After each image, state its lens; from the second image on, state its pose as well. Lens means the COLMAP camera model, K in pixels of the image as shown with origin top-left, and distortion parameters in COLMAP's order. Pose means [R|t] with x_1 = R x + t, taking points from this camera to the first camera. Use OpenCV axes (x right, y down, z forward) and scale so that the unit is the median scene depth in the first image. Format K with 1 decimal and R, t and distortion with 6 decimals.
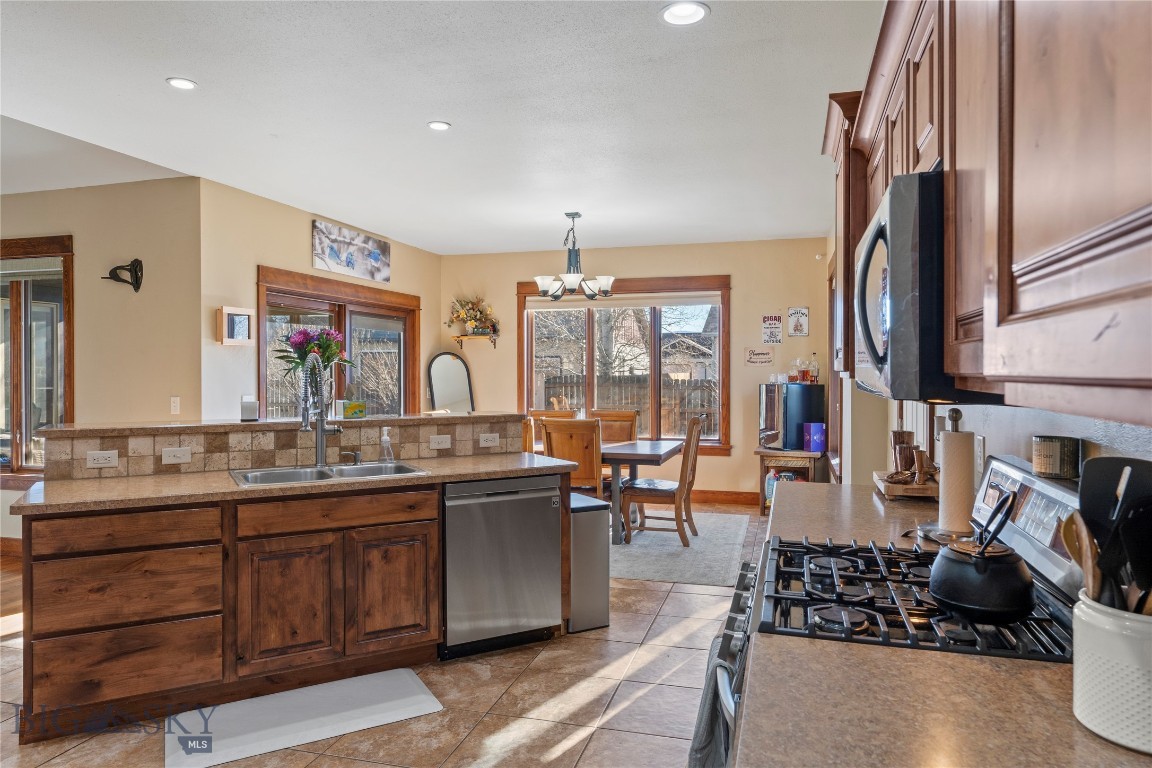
lens RADIAL K [[762.0, 0, 574.3], [0, 762.0, 383.2], [0, 0, 1]] dist [0.026453, -0.000035]
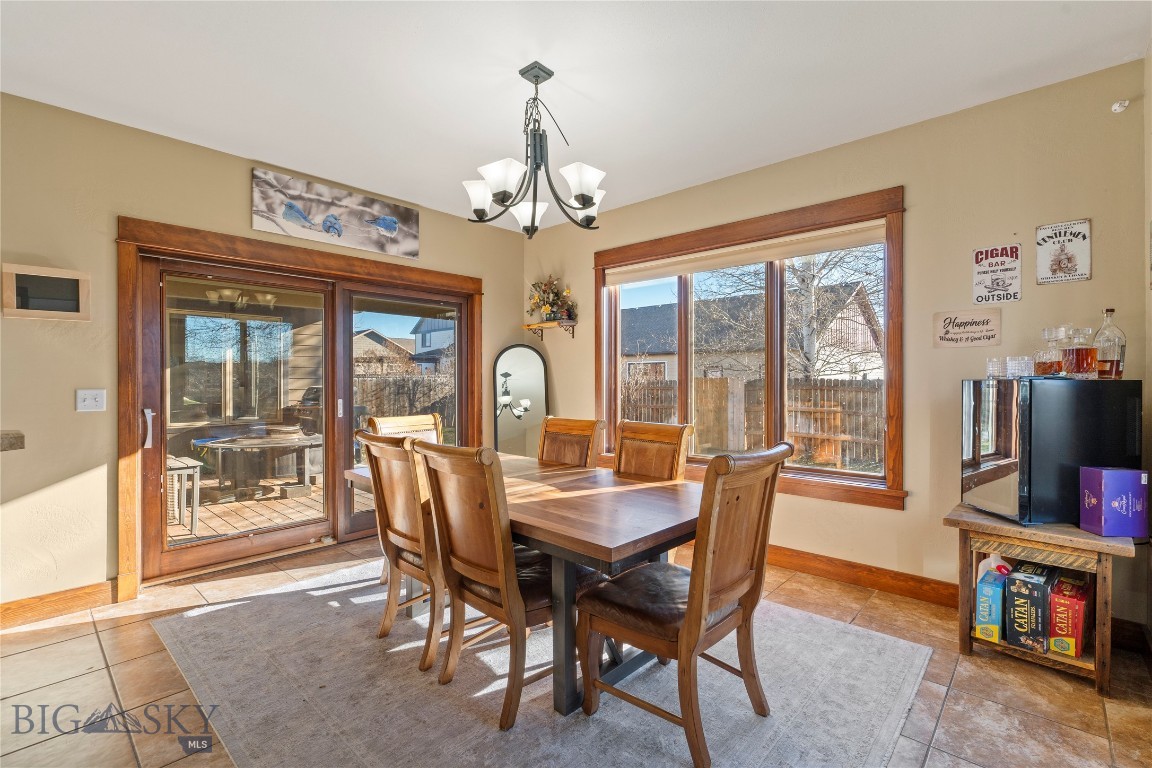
lens RADIAL K [[518.8, 0, 577.5], [0, 518.8, 382.8], [0, 0, 1]] dist [-0.005062, 0.001691]
pose [[0.893719, 0.002480, -0.448620, 0.172564], [-0.007381, 0.999931, -0.009178, 0.008290], [0.448566, 0.011514, 0.893676, 0.594350]]
